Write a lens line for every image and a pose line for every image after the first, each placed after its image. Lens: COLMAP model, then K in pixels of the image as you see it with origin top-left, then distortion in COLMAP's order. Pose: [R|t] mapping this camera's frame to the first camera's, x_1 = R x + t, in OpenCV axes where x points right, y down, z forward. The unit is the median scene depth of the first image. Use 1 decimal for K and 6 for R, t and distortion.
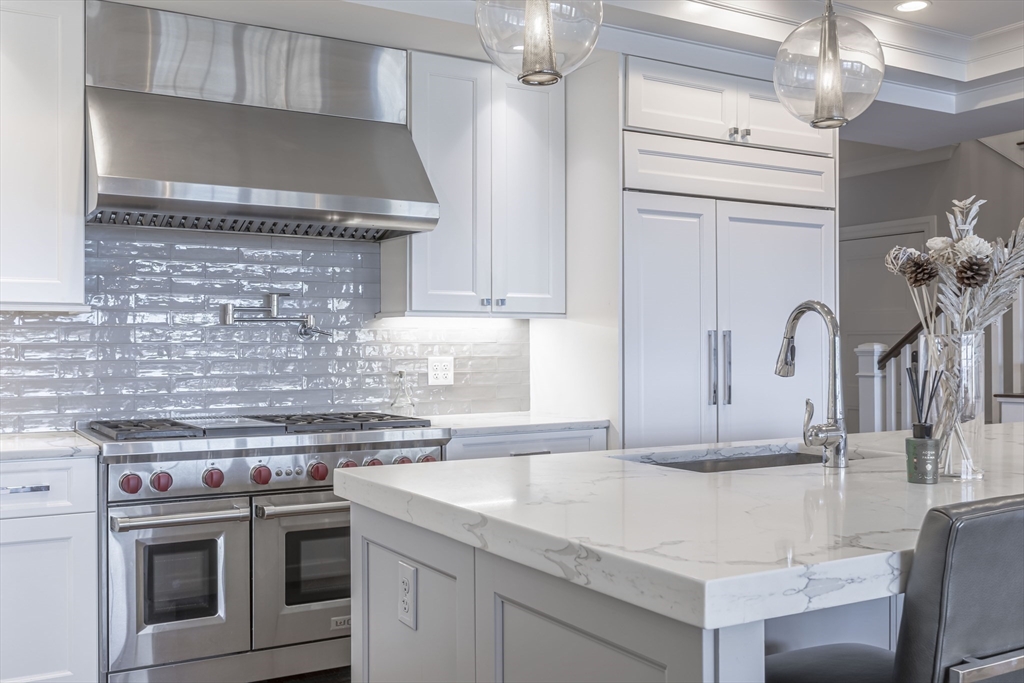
lens RADIAL K [[999.3, 0, 506.5], [0, 999.3, 343.0], [0, 0, 1]] dist [-0.004258, 0.000000]
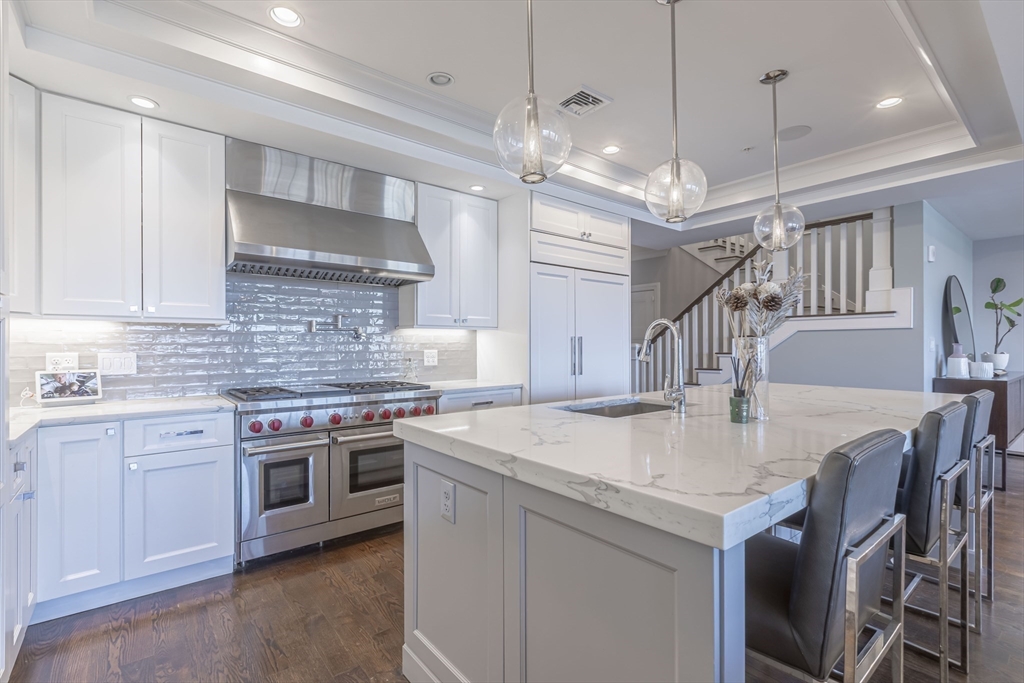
lens RADIAL K [[466.0, 0, 497.6], [0, 466.0, 344.2], [0, 0, 1]] dist [0.002167, 0.000739]
pose [[0.990322, 0.001243, 0.138786, -0.076281], [-0.001503, 0.999997, 0.001769, 0.000908], [-0.138783, -0.001960, 0.990321, 0.156442]]
